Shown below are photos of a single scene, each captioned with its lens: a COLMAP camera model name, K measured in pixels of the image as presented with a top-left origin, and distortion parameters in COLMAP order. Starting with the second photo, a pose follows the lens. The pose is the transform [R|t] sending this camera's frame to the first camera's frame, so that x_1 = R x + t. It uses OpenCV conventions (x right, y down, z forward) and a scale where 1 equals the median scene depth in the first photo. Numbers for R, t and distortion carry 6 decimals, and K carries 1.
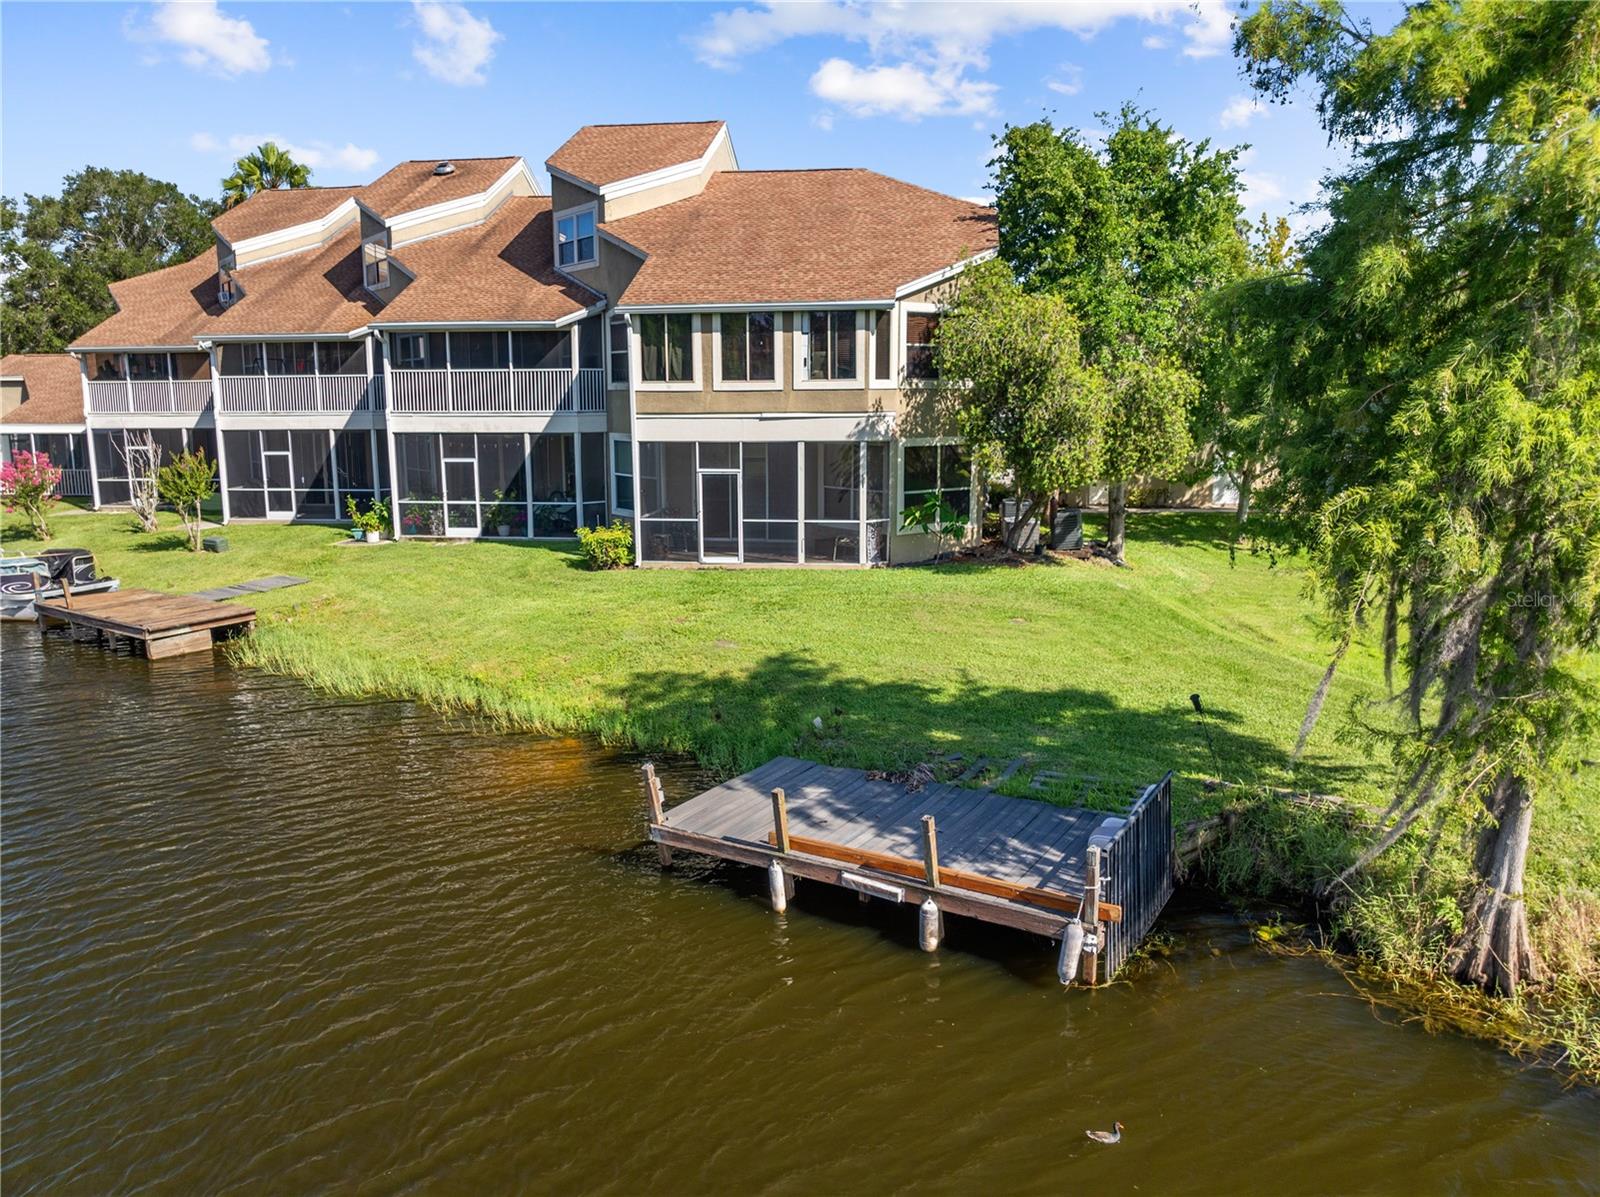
lens RADIAL K [[1129.2, 0, 799.1], [0, 1129.2, 602.7], [0, 0, 1]] dist [-0.038171, 0.006389]
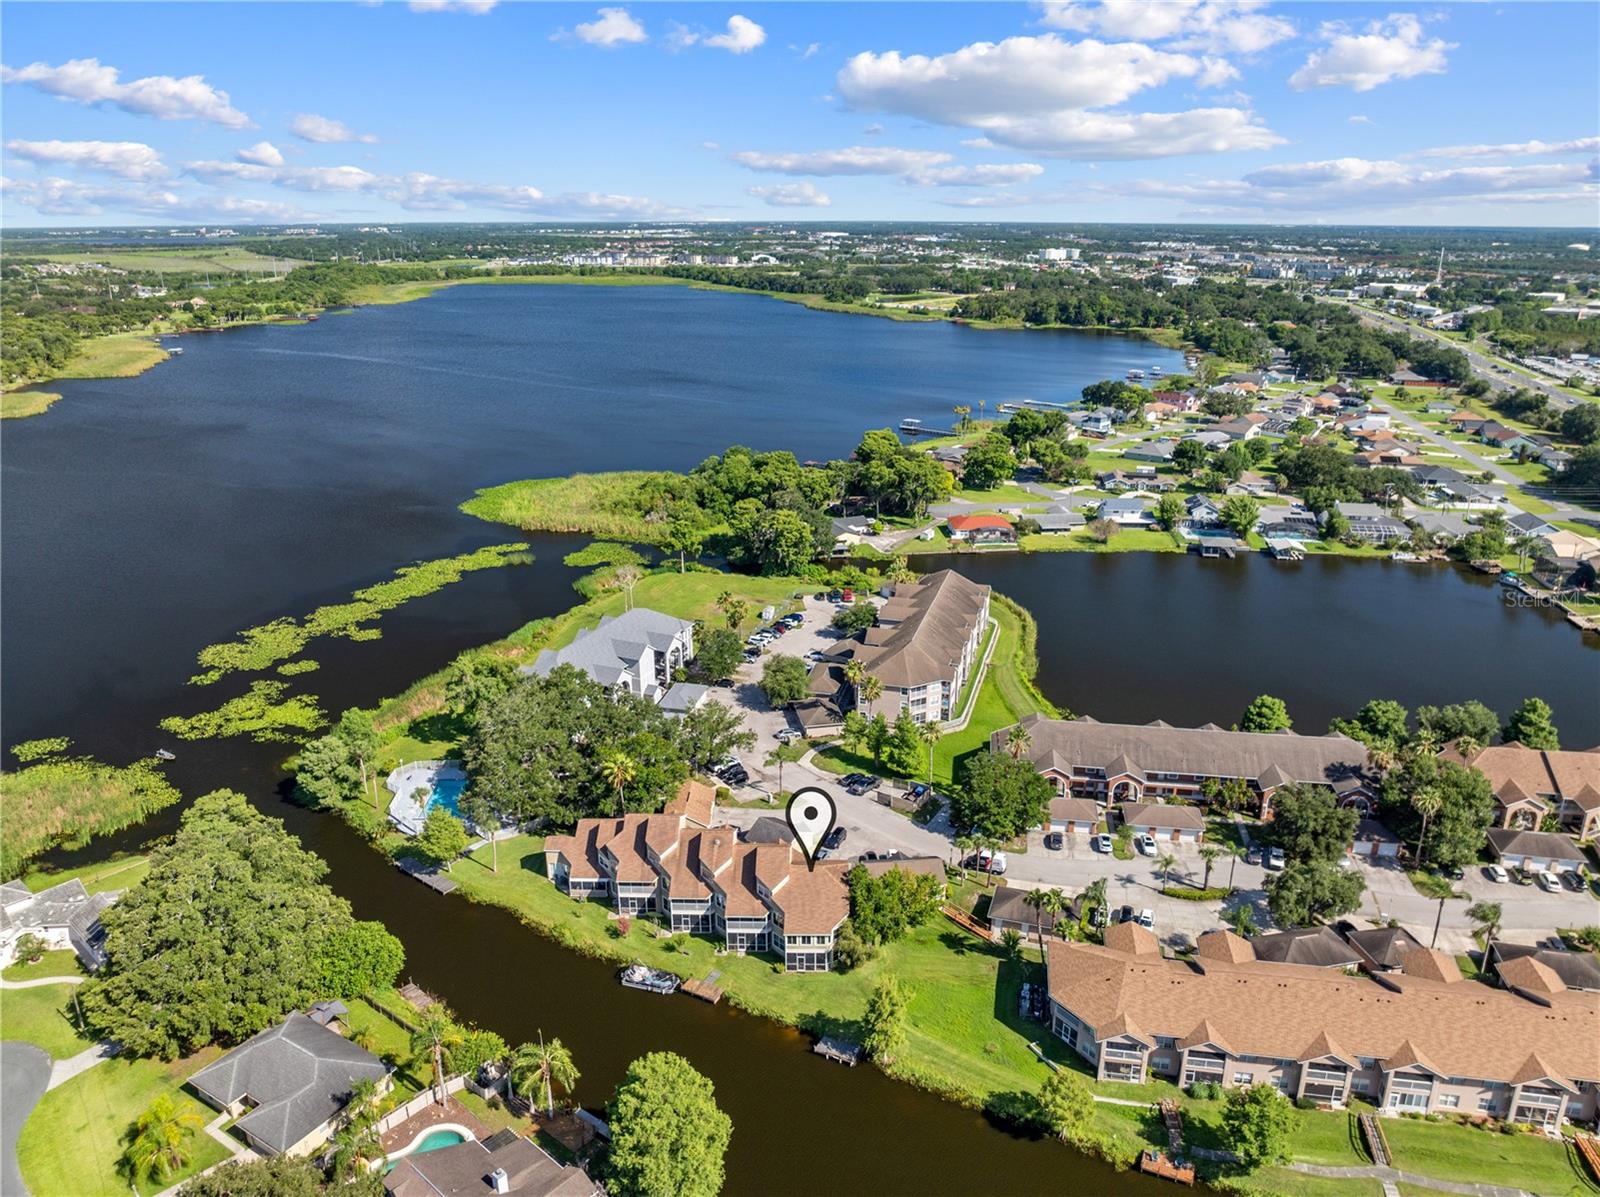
lens RADIAL K [[1129.2, 0, 805.2], [0, 1129.2, 584.7], [0, 0, 1]] dist [-0.038171, 0.006389]
pose [[0.994413, -0.034869, 0.099639, -0.562067], [0.020852, 0.990157, 0.138401, -2.825873], [-0.103484, -0.135550, 0.985351, -4.442851]]
